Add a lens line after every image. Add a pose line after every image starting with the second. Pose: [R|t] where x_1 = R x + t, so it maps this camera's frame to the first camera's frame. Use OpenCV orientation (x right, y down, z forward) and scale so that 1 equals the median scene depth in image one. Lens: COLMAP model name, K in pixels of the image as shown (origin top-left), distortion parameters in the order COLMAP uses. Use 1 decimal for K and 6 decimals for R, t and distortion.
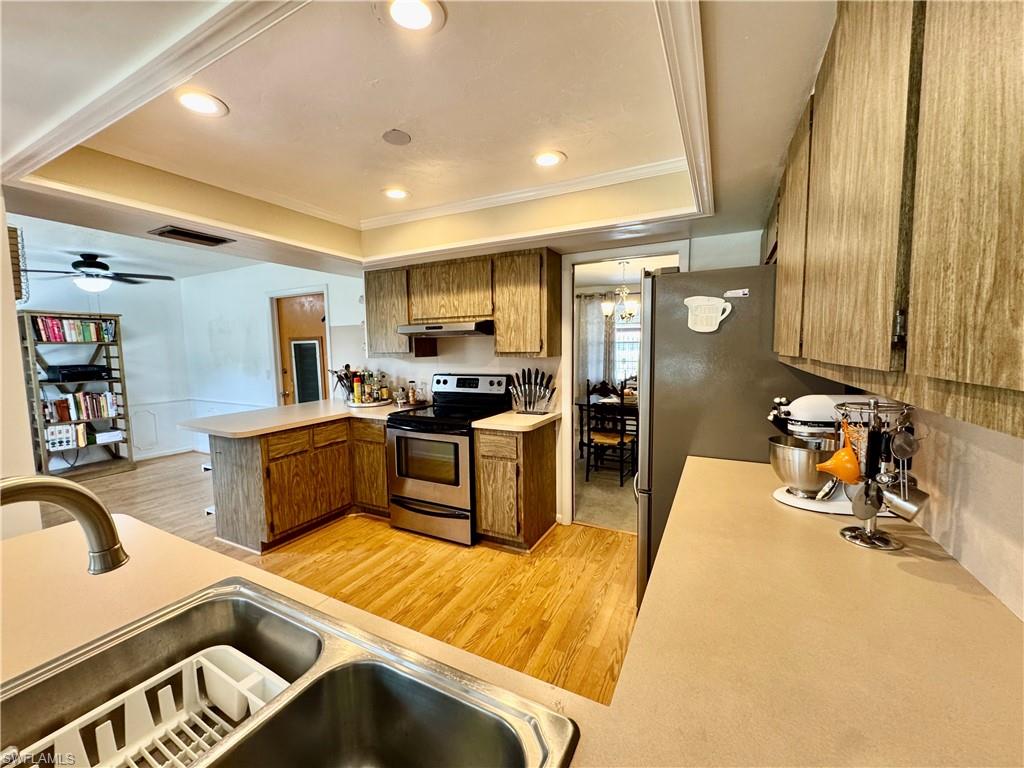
lens RADIAL K [[410.6, 0, 509.0], [0, 410.6, 386.2], [0, 0, 1]] dist [-0.000834, -0.000403]
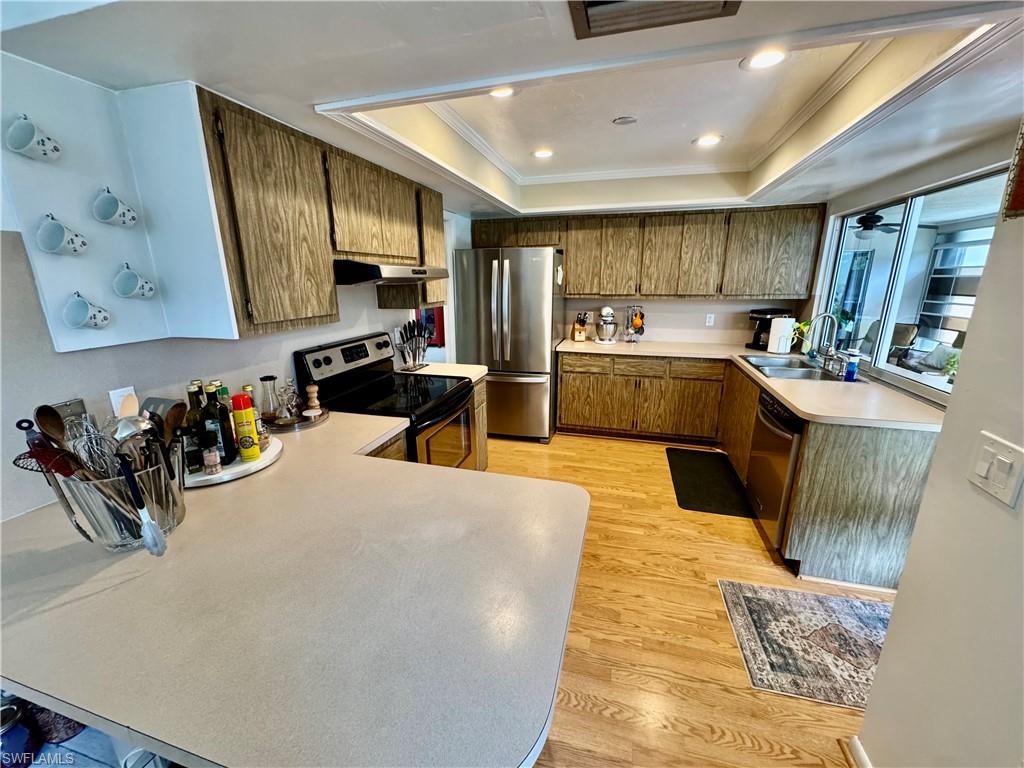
lens RADIAL K [[410.6, 0, 509.9], [0, 410.6, 386.7], [0, 0, 1]] dist [-0.000834, -0.000403]
pose [[-0.199326, -0.234729, 0.951405, -0.906639], [0.103846, 0.960361, 0.258695, -0.115895], [-0.974415, 0.150364, -0.167049, 0.968849]]
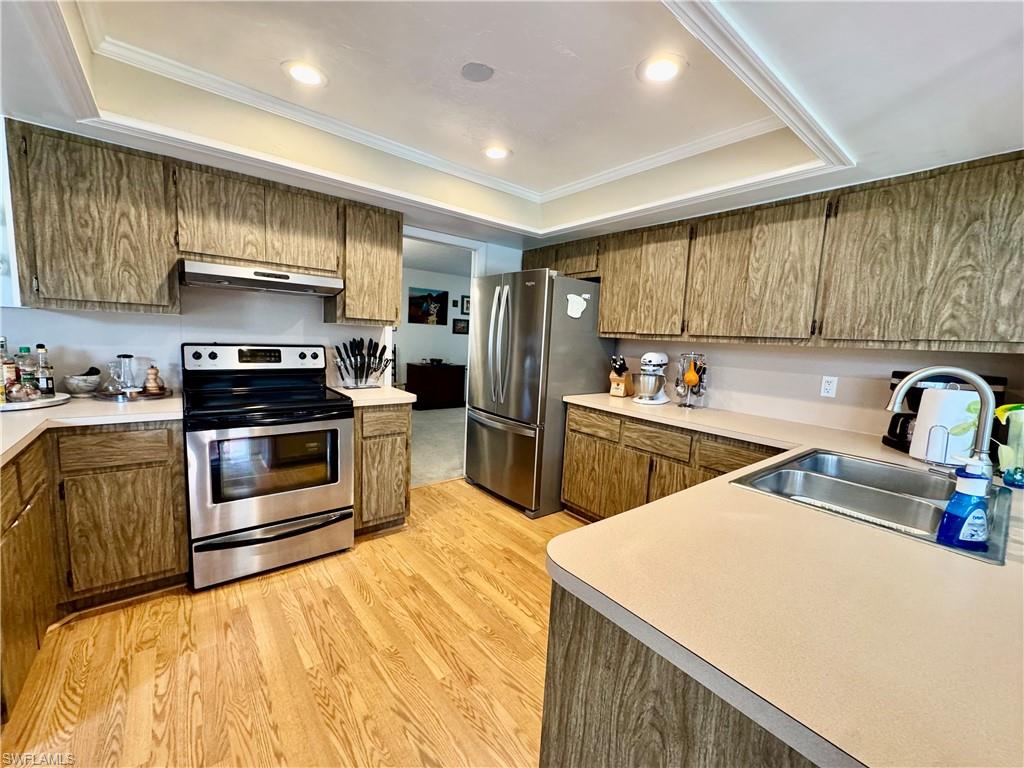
lens RADIAL K [[410.6, 0, 508.4], [0, 410.6, 386.7], [0, 0, 1]] dist [-0.000834, -0.000403]
pose [[0.405425, -0.076769, 0.910899, -0.652941], [0.032482, 0.997048, 0.069572, 0.011075], [-0.913551, 0.001382, 0.406722, 0.337895]]
